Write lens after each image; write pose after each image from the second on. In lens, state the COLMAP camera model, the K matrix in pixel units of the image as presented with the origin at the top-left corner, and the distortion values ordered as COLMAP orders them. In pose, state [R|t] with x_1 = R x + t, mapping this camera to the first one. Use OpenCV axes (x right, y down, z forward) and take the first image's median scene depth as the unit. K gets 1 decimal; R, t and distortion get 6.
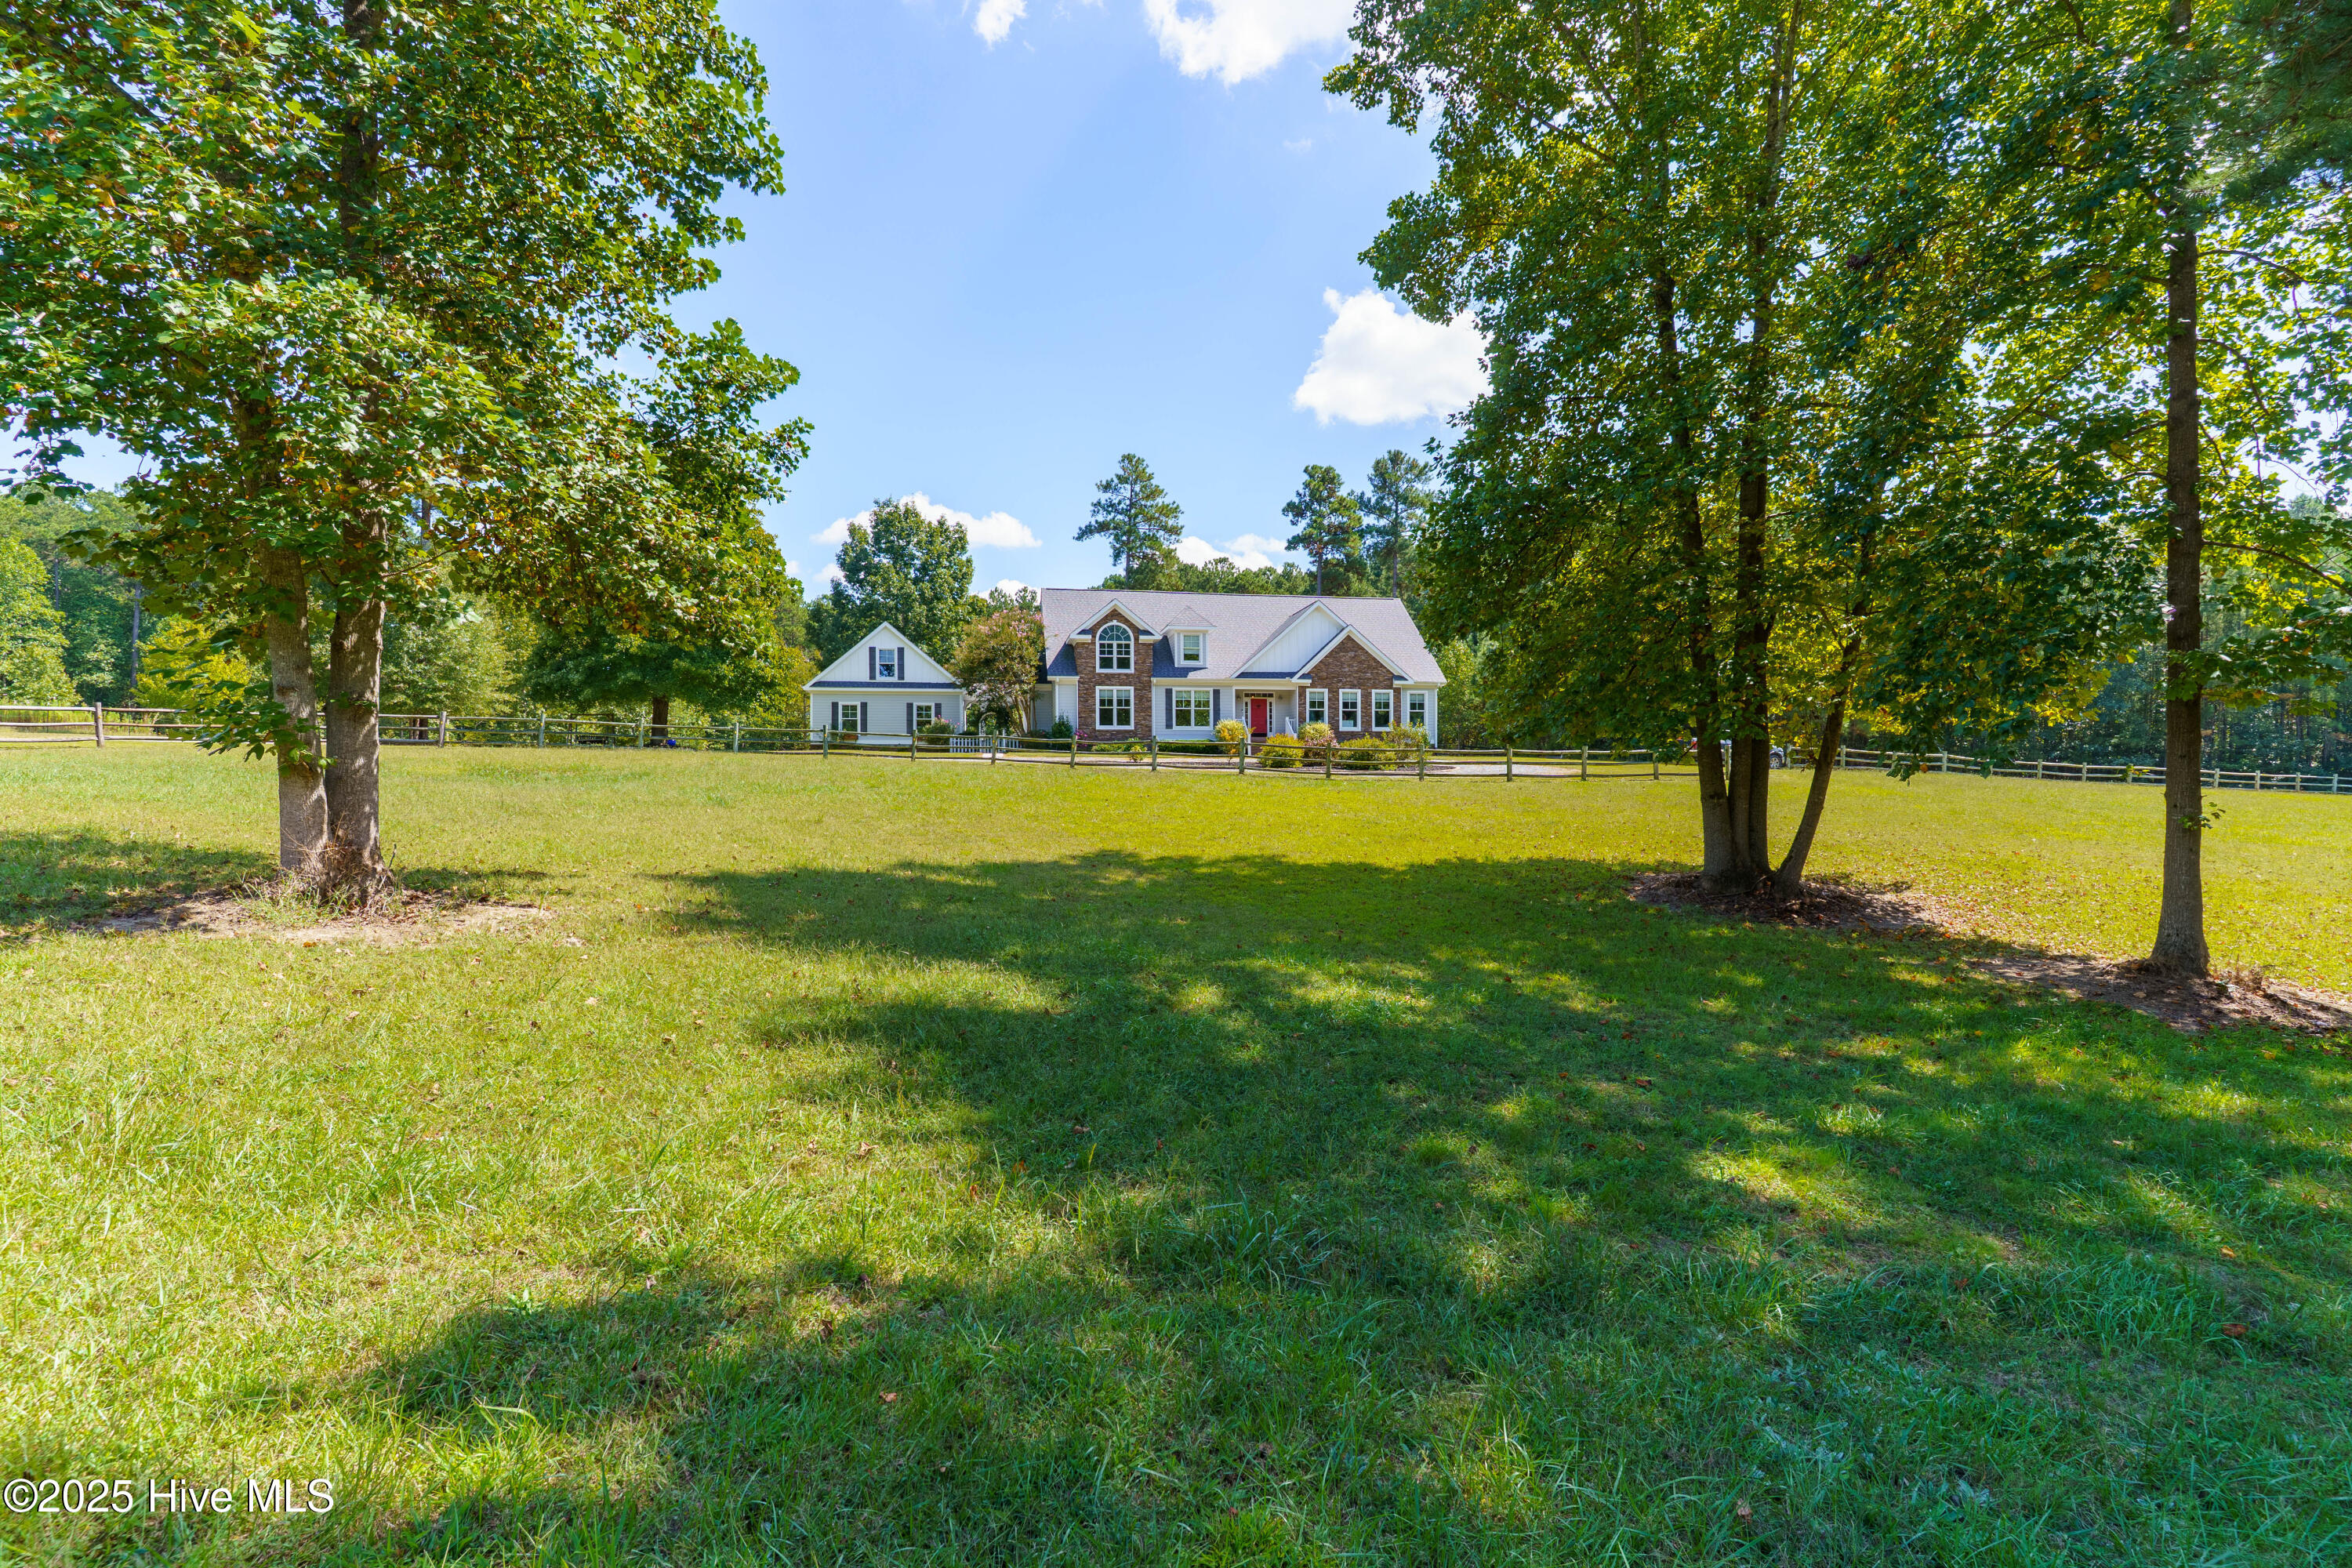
lens RADIAL K [[1132.8, 0, 1172.9], [0, 1132.8, 787.4], [0, 0, 1]] dist [0.000659, 0.000200]
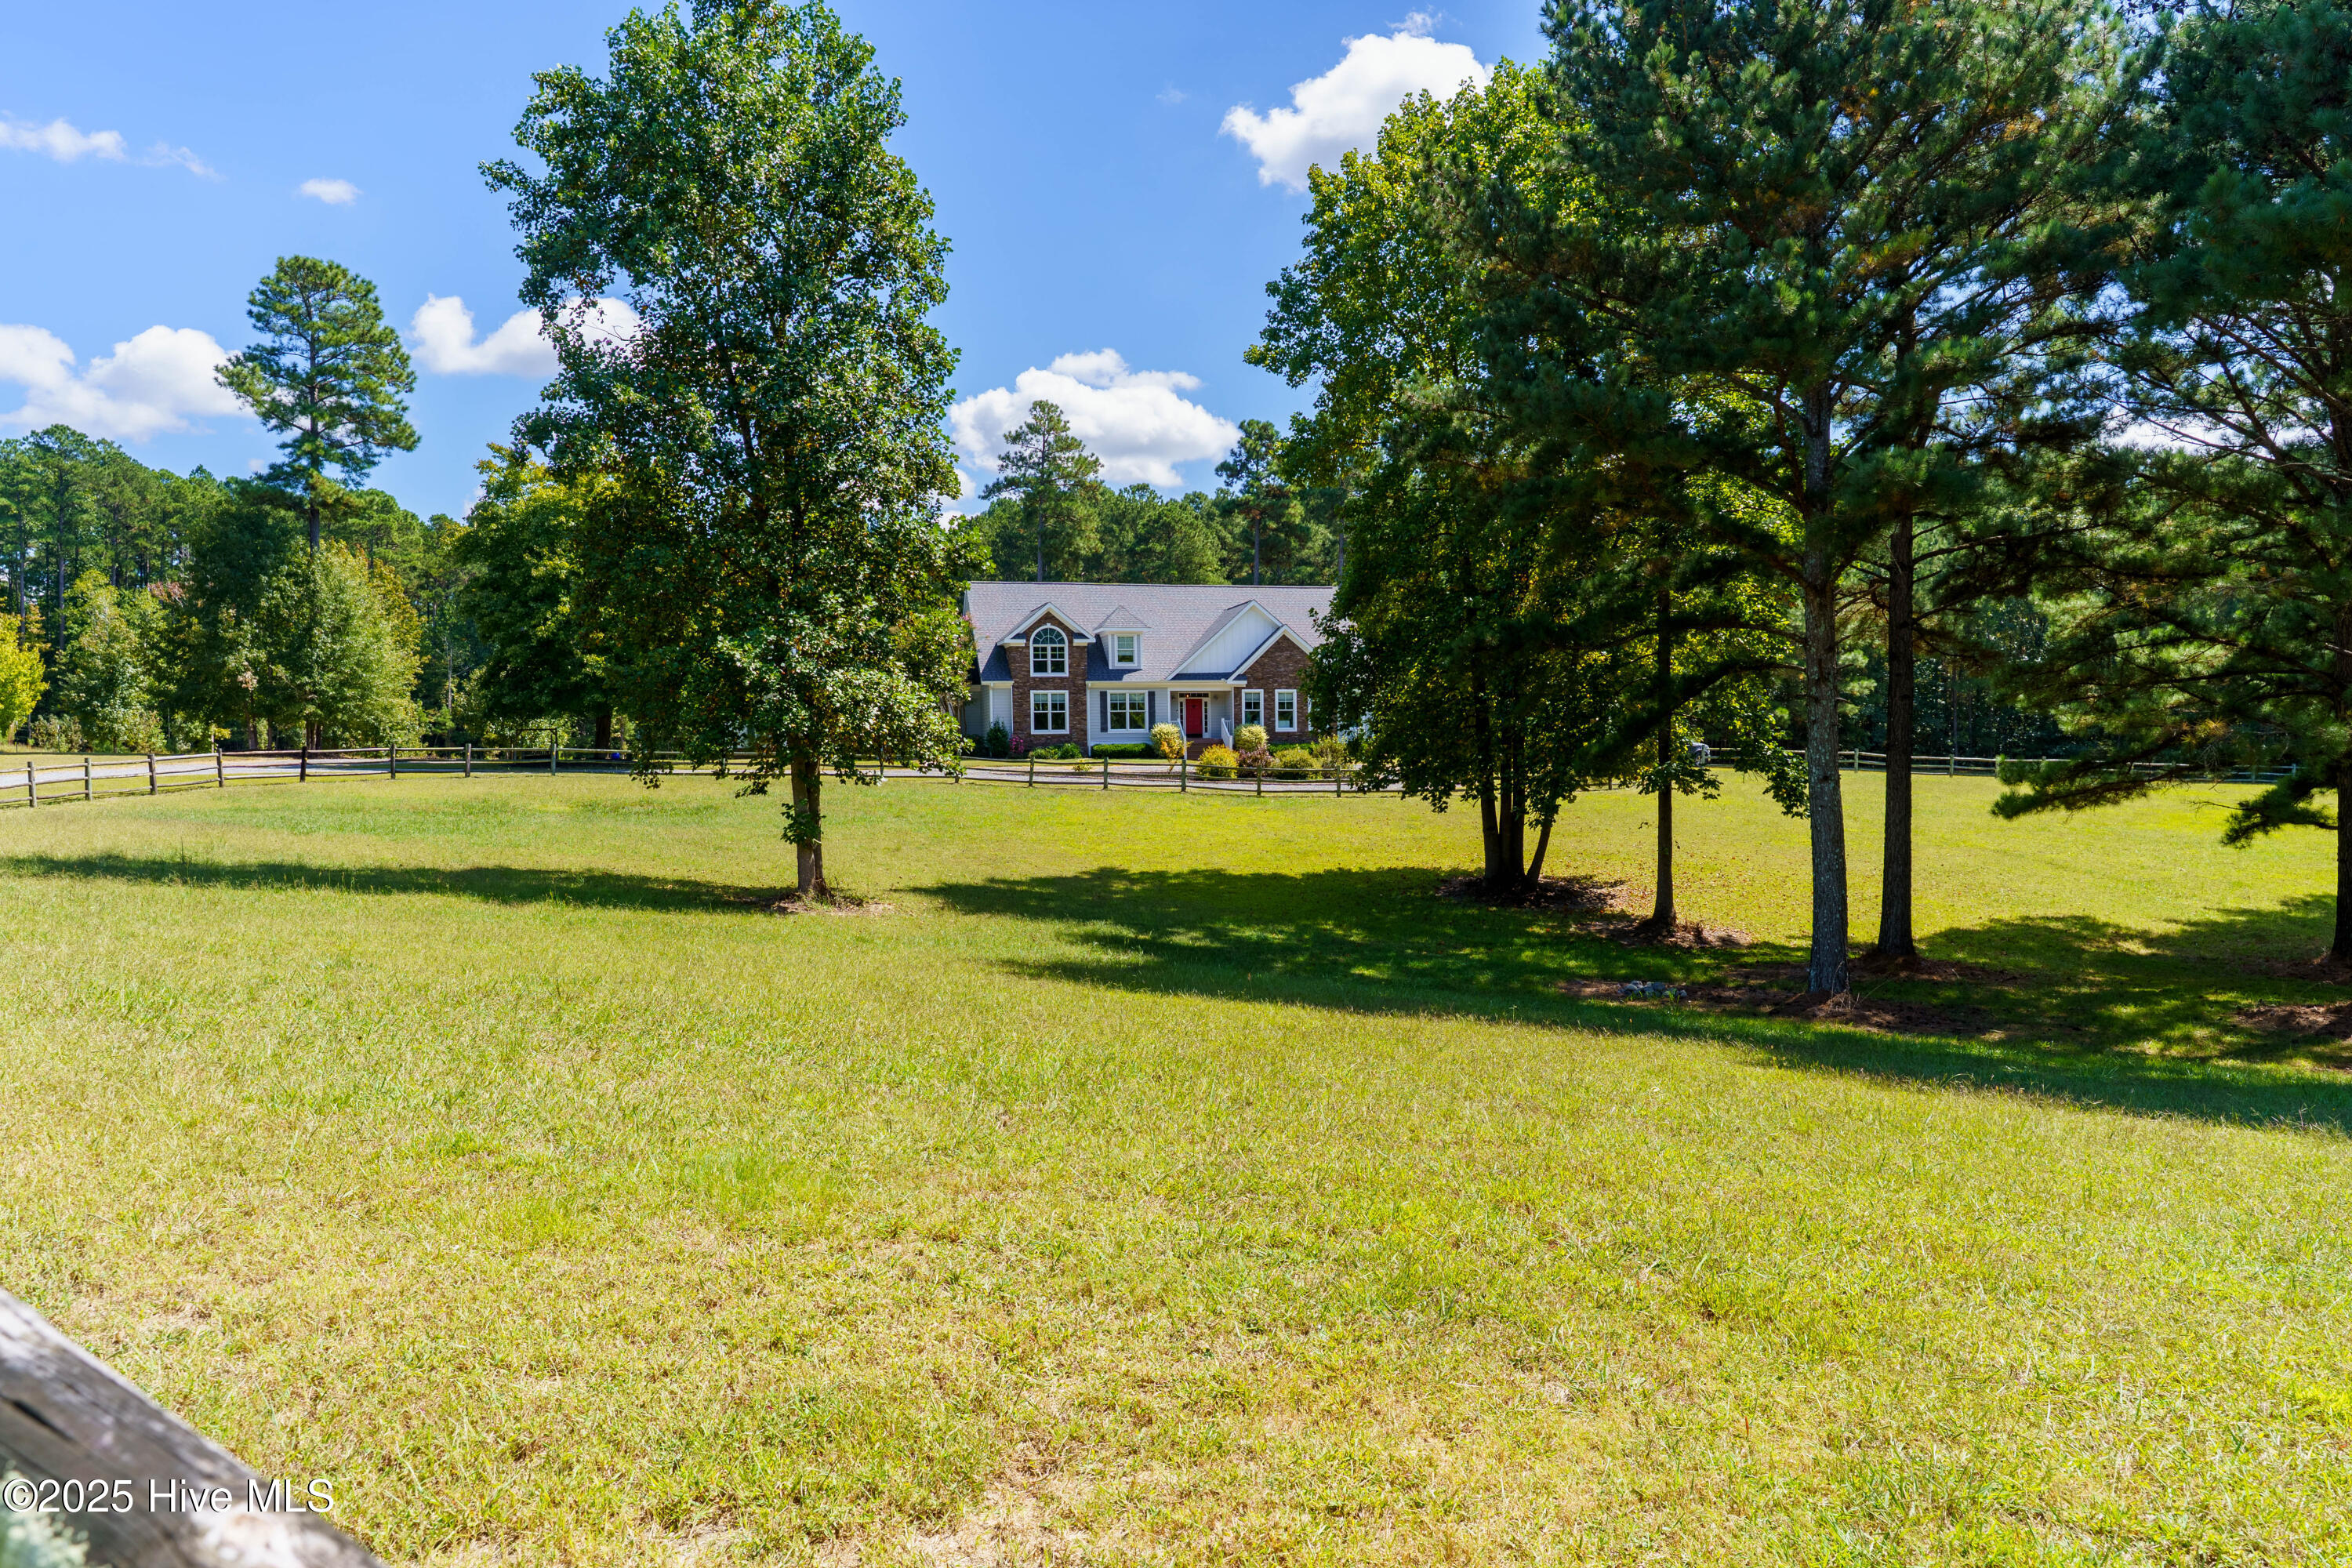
lens RADIAL K [[1676.2, 0, 1186.3], [0, 1676.2, 780.9], [0, 0, 1]] dist [-0.032298, -0.000668]
pose [[0.996831, -0.010536, 0.078841, -0.133078], [0.008809, 0.999714, 0.022220, -0.114757], [-0.079053, -0.021455, 0.996640, -1.299609]]
